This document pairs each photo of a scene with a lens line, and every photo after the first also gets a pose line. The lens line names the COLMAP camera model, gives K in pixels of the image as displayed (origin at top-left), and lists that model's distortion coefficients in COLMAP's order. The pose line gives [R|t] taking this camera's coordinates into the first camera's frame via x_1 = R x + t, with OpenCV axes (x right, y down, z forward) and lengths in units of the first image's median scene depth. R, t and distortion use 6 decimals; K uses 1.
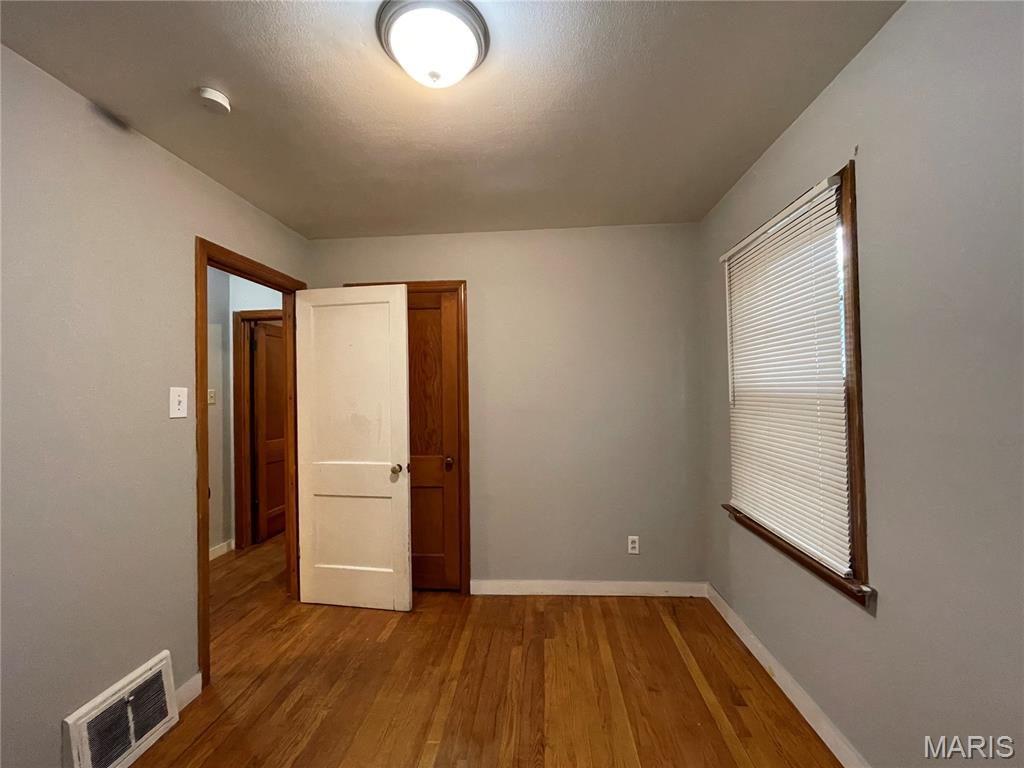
lens RADIAL K [[418.2, 0, 512.0], [0, 418.2, 384.0], [0, 0, 1]] dist [-0.002427, 0.000319]
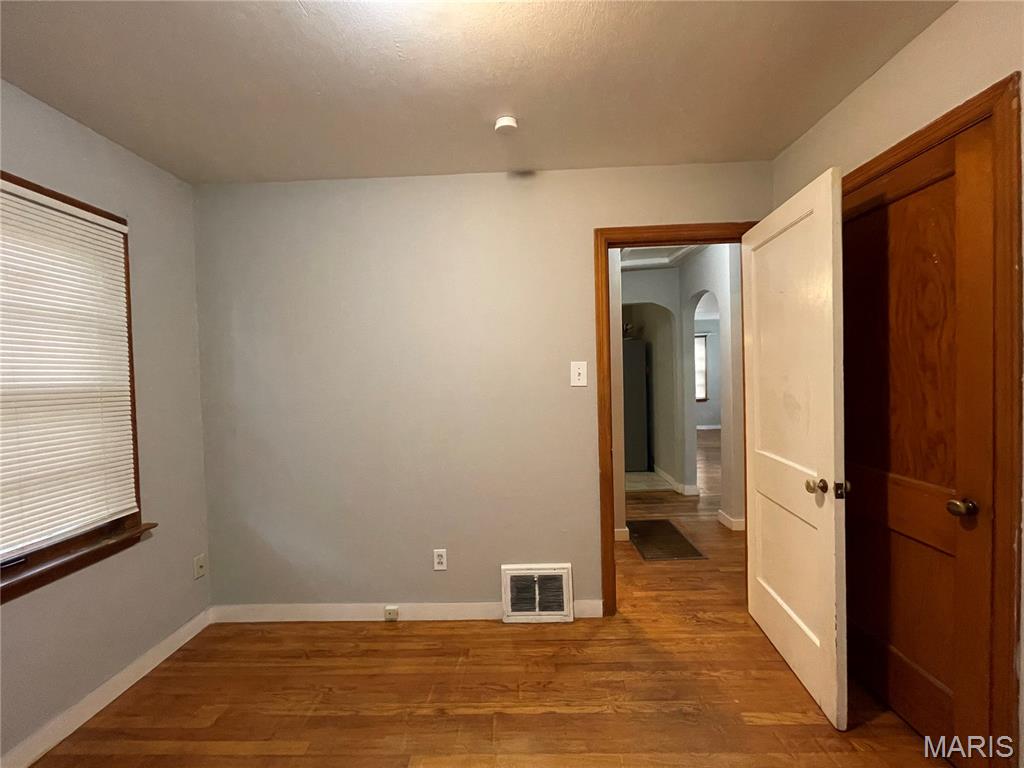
lens RADIAL K [[418.2, 0, 512.0], [0, 418.2, 384.0], [0, 0, 1]] dist [-0.002427, 0.000319]
pose [[0.047506, 0.041419, -0.998012, 0.397516], [0.047013, 0.997940, 0.043654, 0.010589], [0.997764, -0.048993, 0.045461, 0.705789]]
